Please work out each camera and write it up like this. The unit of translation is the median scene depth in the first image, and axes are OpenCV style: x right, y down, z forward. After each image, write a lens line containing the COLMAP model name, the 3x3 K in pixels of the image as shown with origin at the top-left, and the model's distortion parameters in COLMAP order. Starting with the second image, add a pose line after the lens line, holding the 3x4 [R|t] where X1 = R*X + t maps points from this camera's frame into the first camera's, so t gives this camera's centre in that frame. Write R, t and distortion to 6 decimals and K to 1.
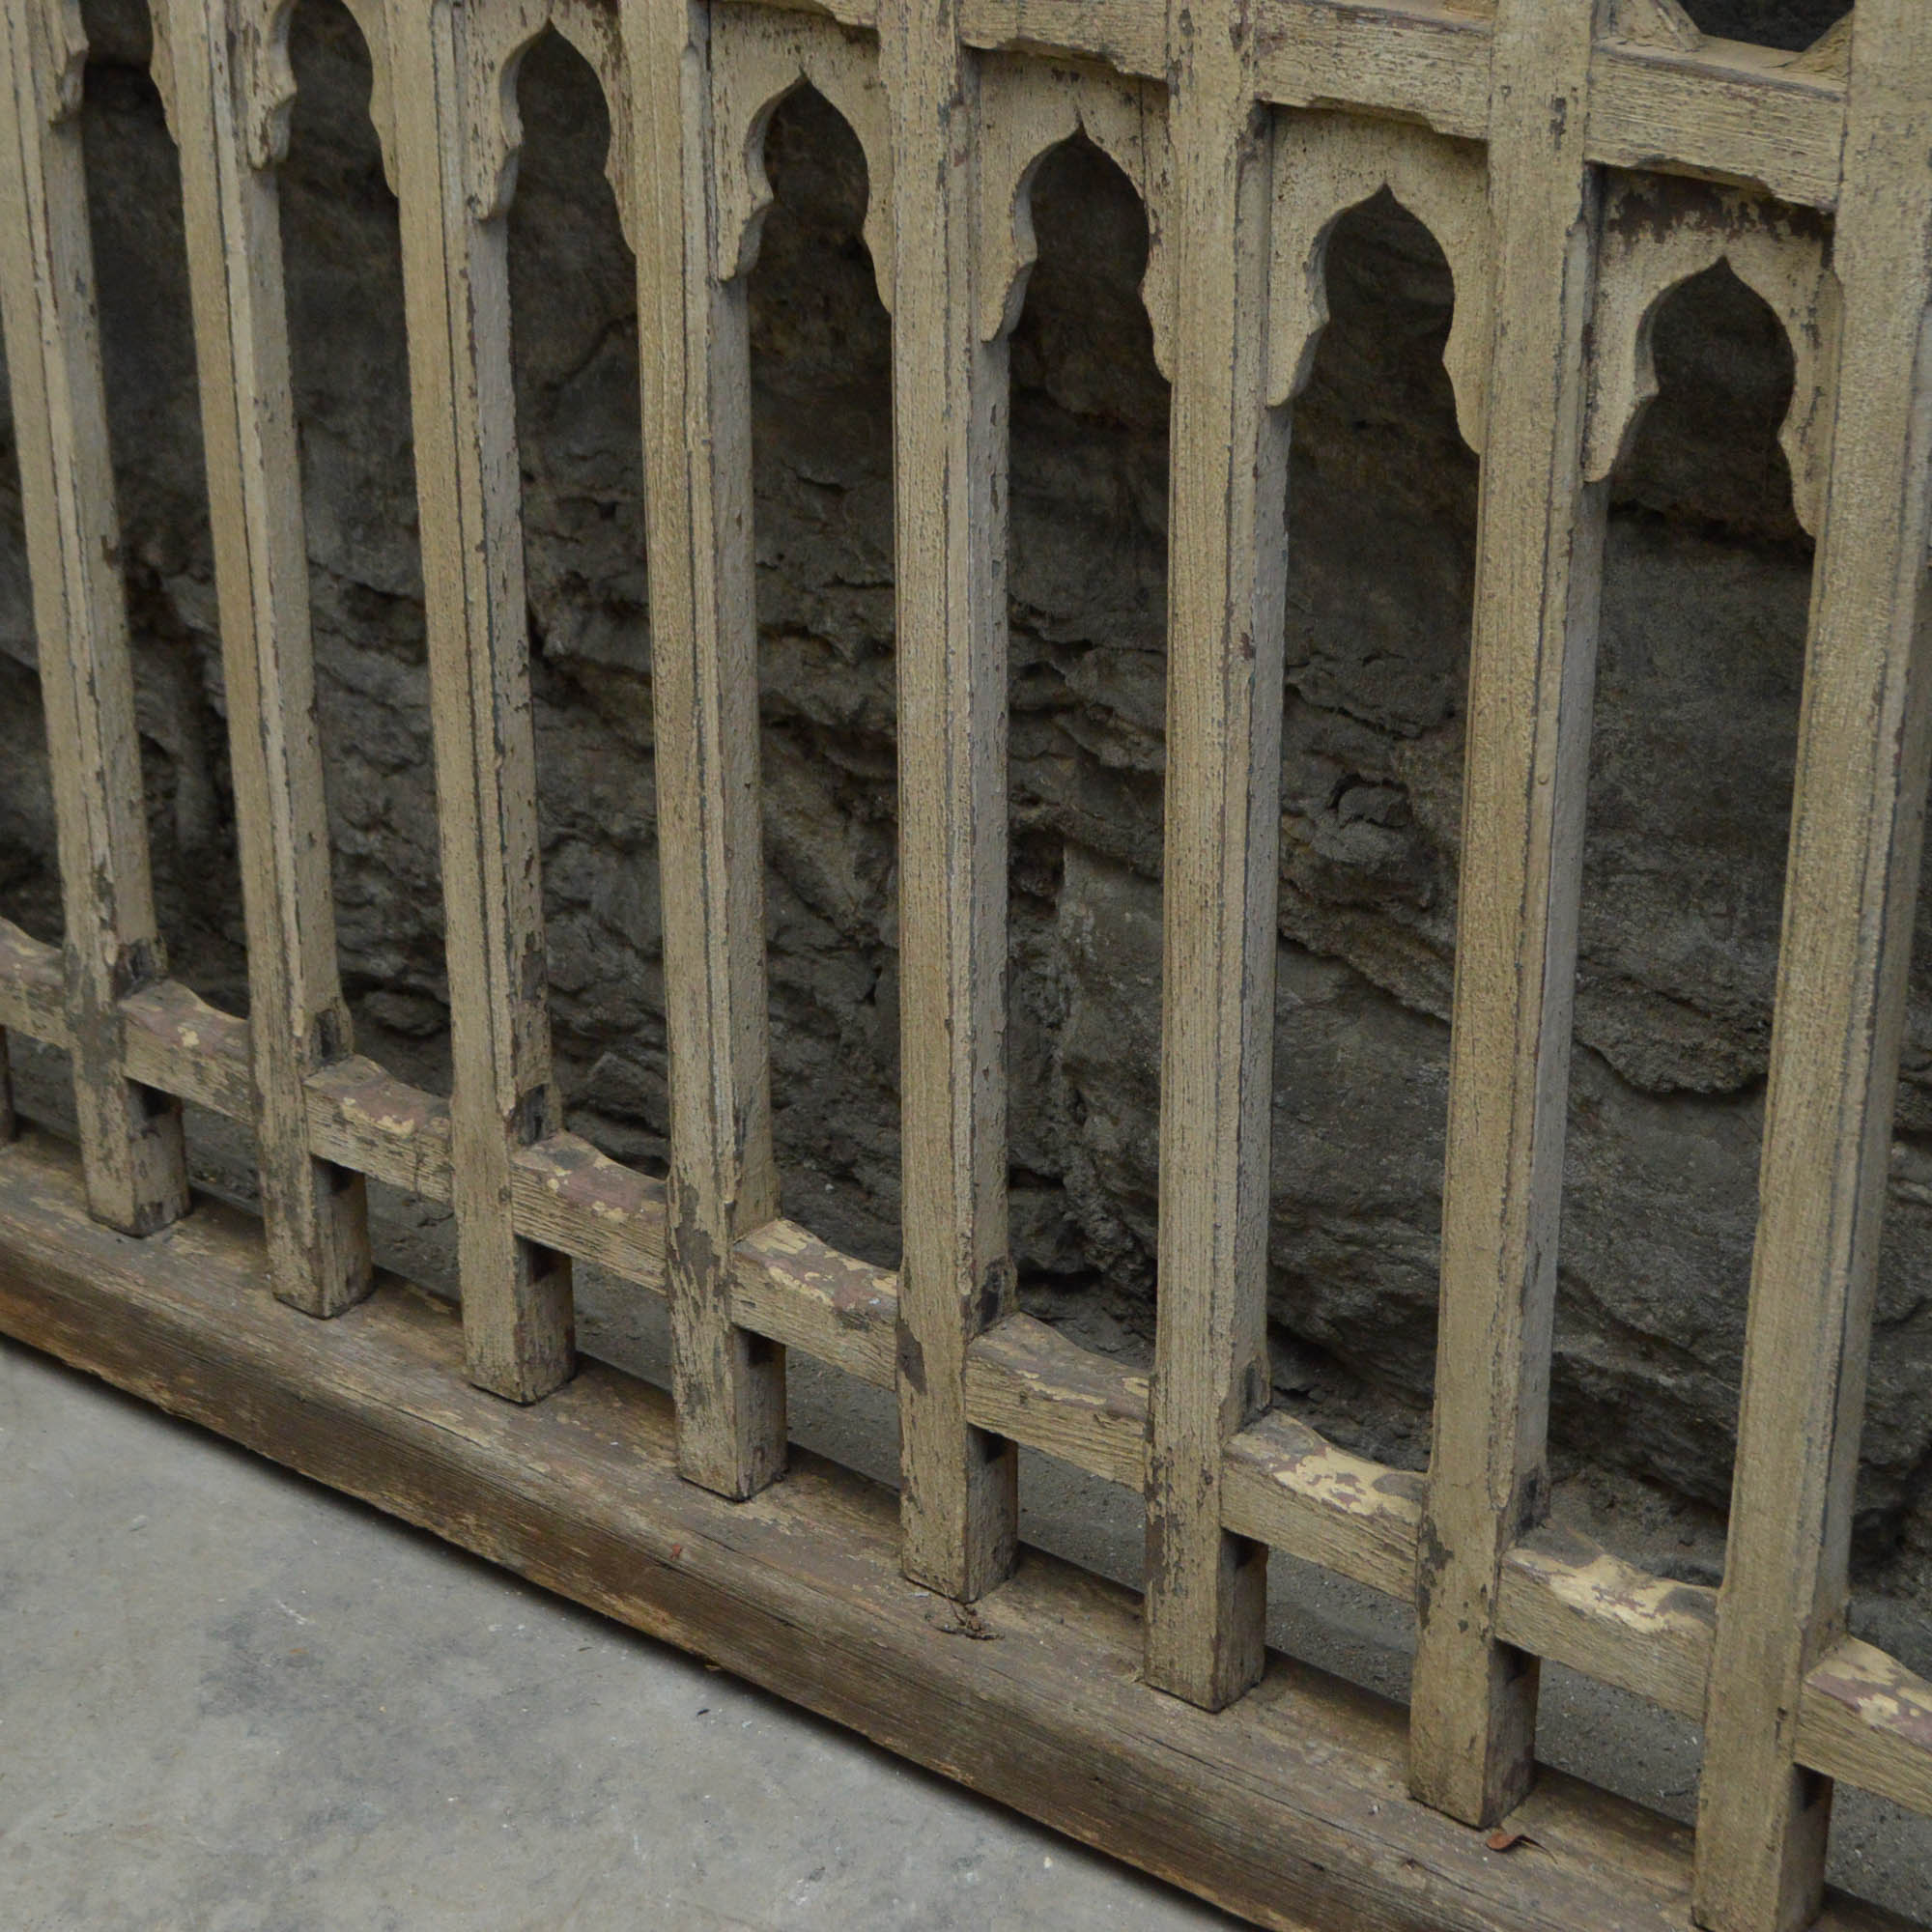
lens RADIAL K [[4337.0, 0, 969.6], [0, 4337.0, 969.9], [0, 0, 1]] dist [-0.025792, 0.000000]
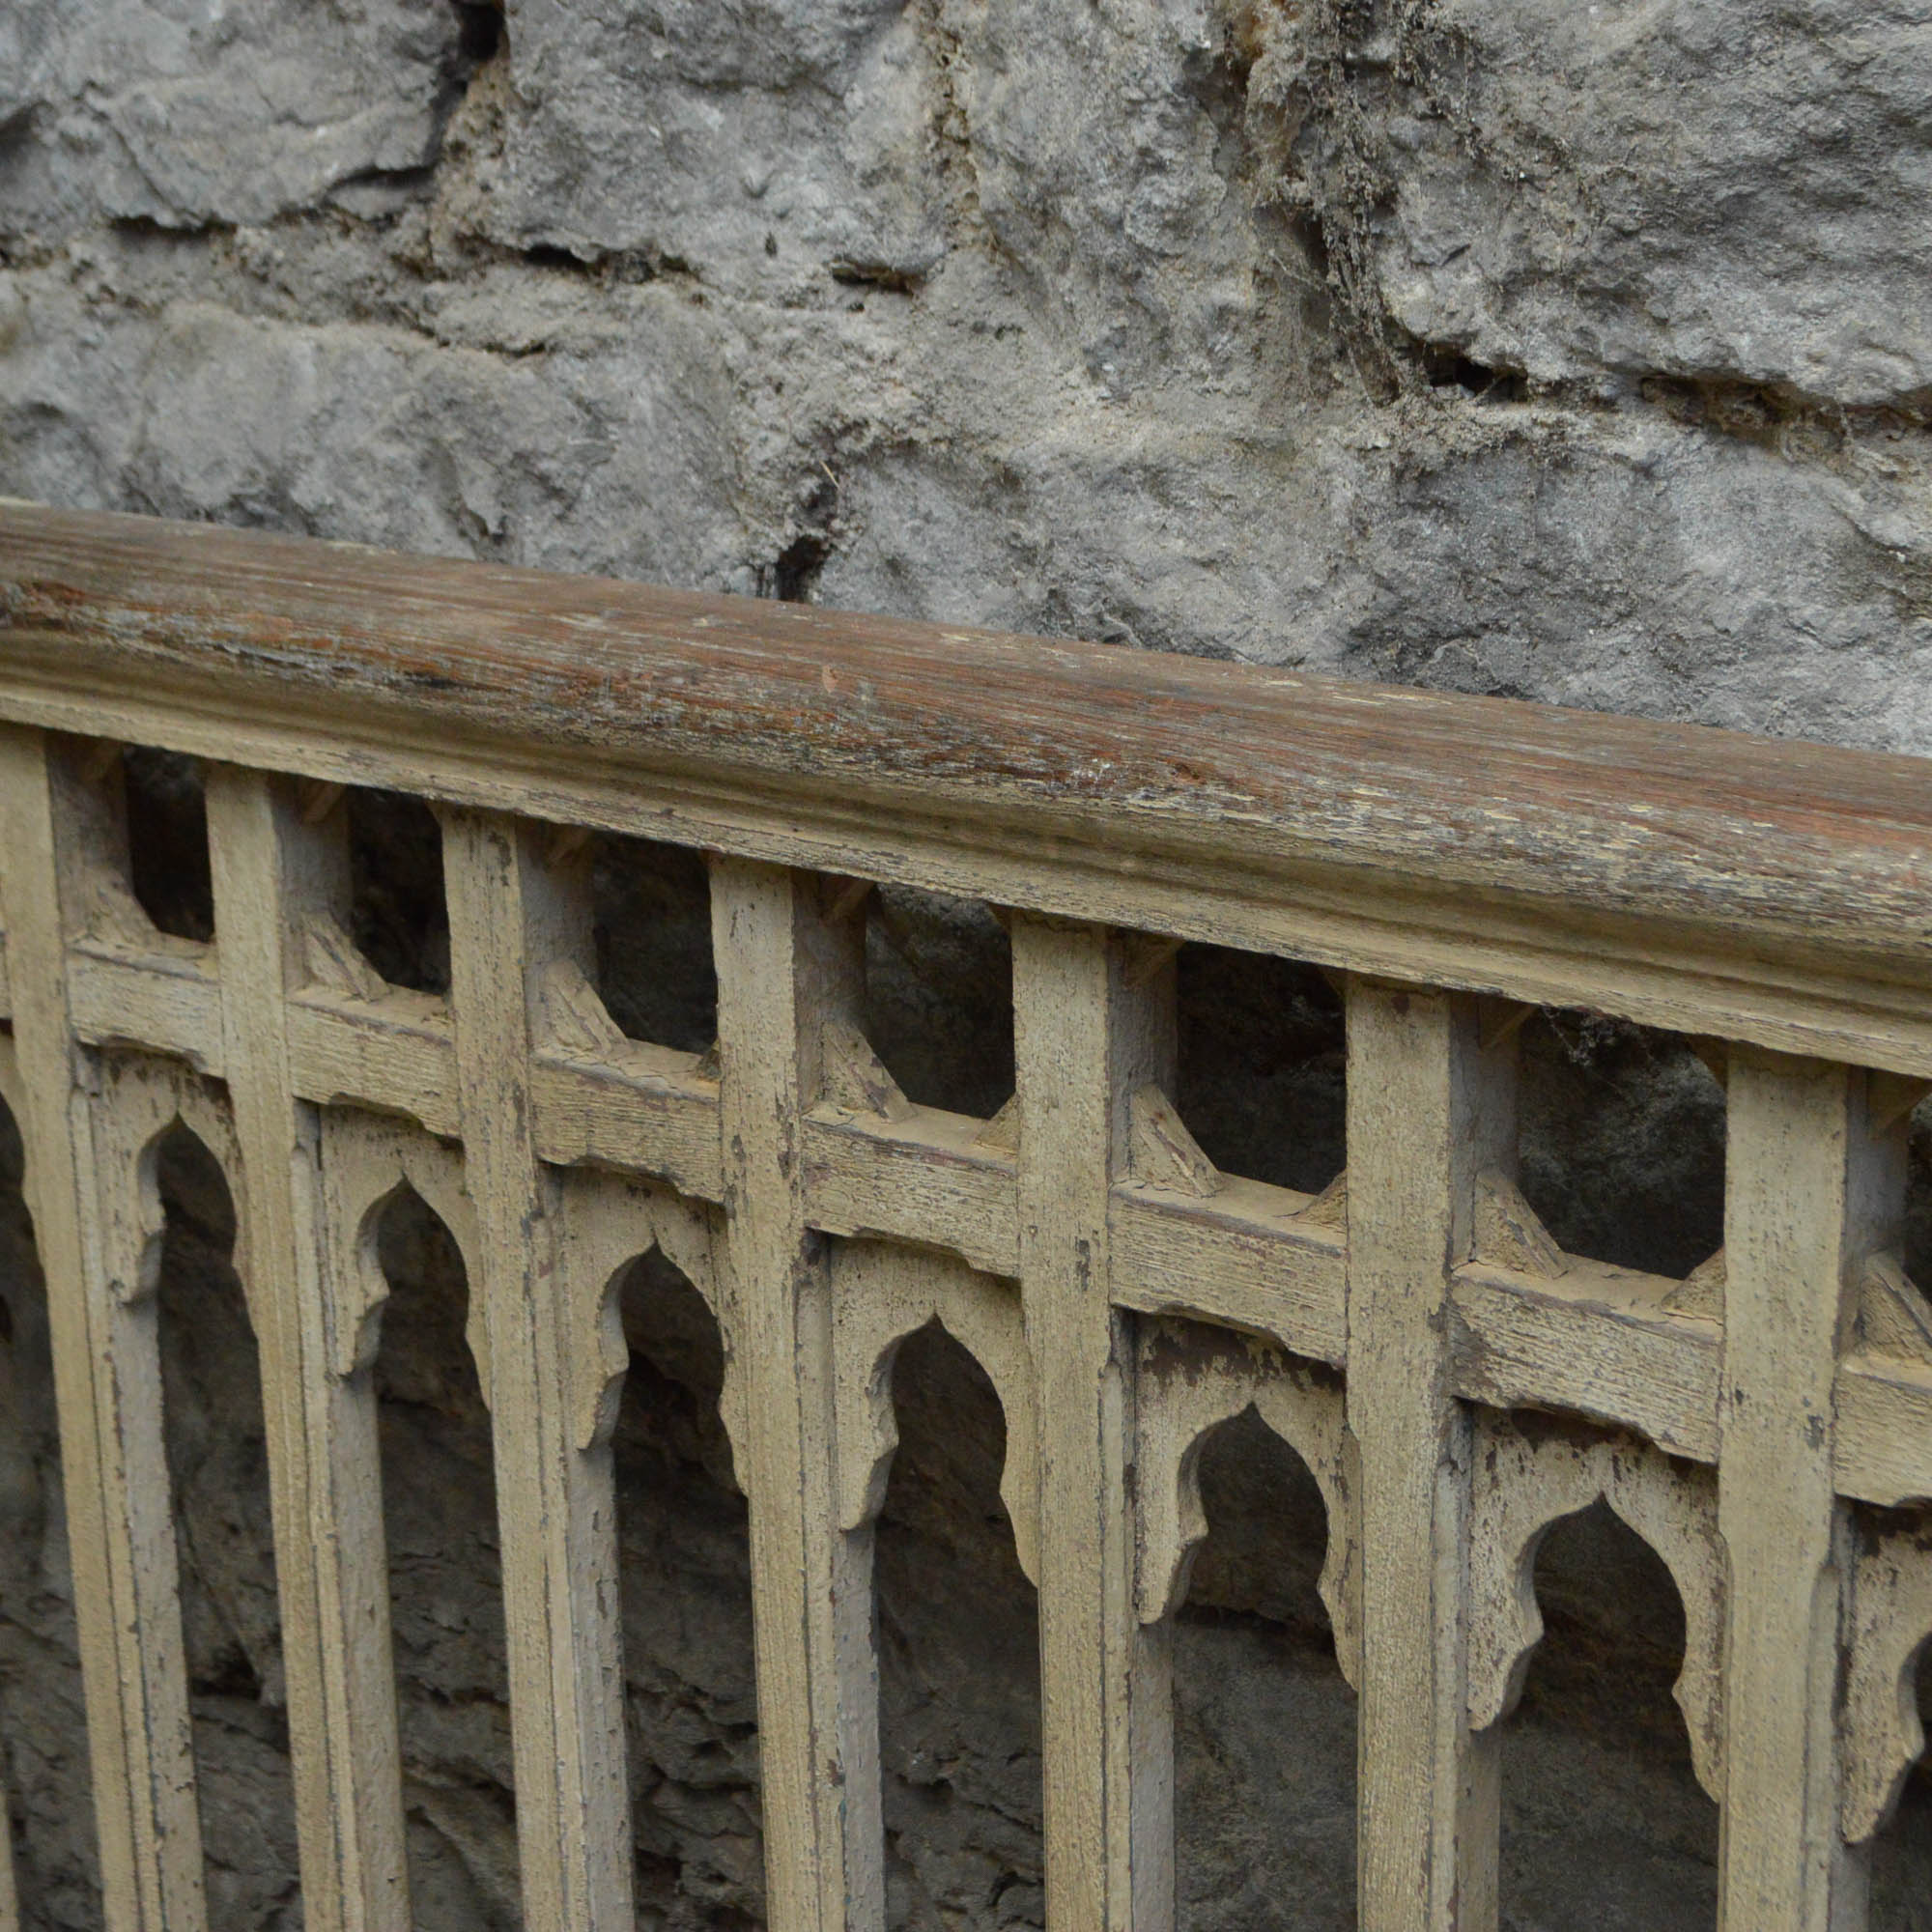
lens RADIAL K [[4337.0, 0, 965.7], [0, 4337.0, 966.3], [0, 0, 1]] dist [-0.025792, 0.000000]
pose [[0.998649, -0.012124, -0.050525, 0.144855], [0.002864, 0.983764, -0.179446, -0.078799], [0.051881, 0.179059, 0.982470, 0.026732]]
